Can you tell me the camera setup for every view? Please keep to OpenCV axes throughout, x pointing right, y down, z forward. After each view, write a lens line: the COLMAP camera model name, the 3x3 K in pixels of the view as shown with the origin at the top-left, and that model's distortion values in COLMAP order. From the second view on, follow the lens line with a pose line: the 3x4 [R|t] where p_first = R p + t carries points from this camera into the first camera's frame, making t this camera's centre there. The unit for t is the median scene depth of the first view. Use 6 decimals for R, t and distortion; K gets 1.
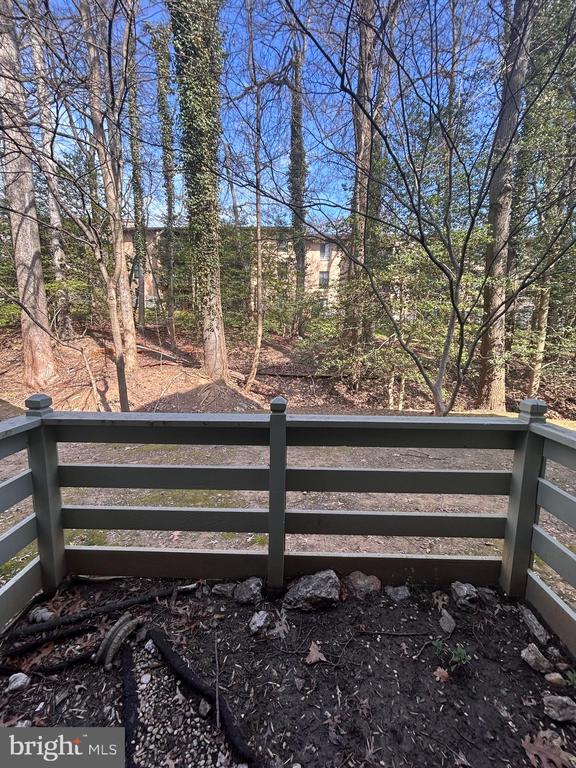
lens RADIAL K [[305.8, 0, 288.0], [0, 305.8, 384.0], [0, 0, 1]] dist [-0.000285, 0.000526]
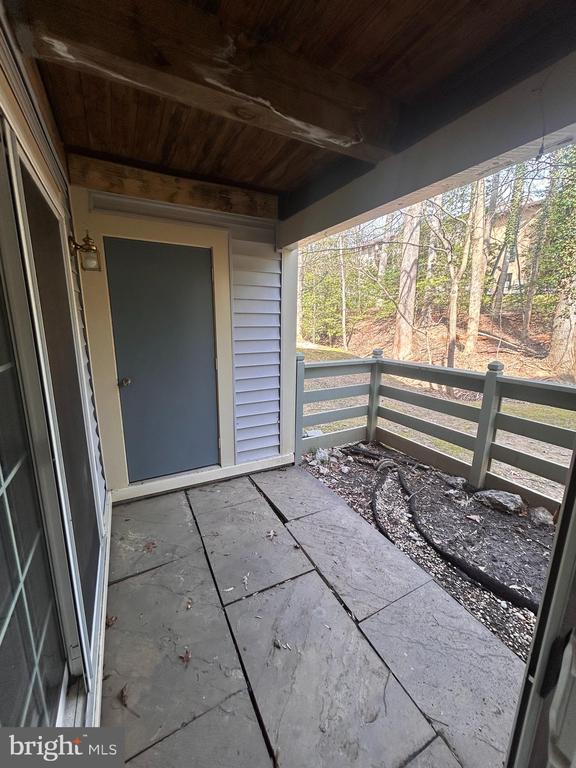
lens RADIAL K [[305.8, 0, 288.0], [0, 305.8, 384.0], [0, 0, 1]] dist [-0.000285, 0.000526]
pose [[0.490018, 0.170406, -0.854894, 0.702658], [-0.139122, 0.983424, 0.116282, 0.111605], [0.860539, 0.061954, 0.505603, -0.577300]]
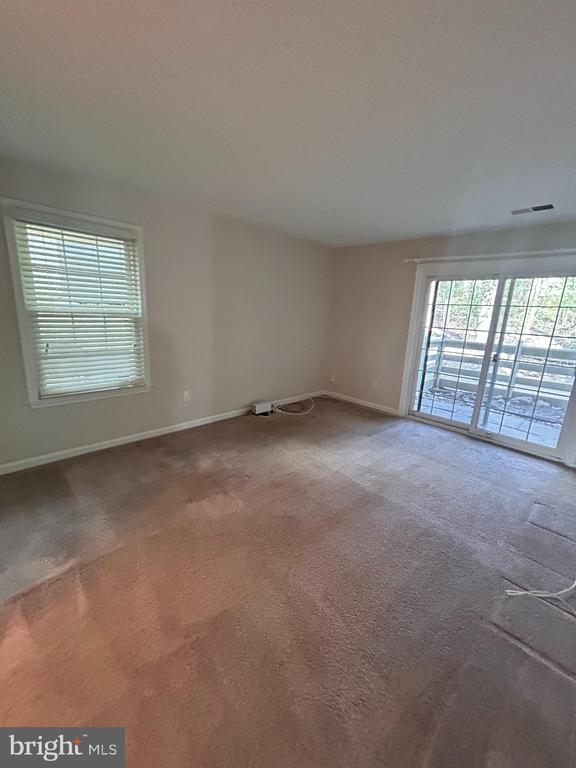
lens RADIAL K [[305.8, 0, 288.0], [0, 305.8, 384.0], [0, 0, 1]] dist [-0.000285, 0.000526]
pose [[0.718051, 0.183713, -0.671307, 0.437920], [-0.147772, 0.982785, 0.110892, 0.489624], [0.680123, 0.019574, 0.732837, -2.958296]]
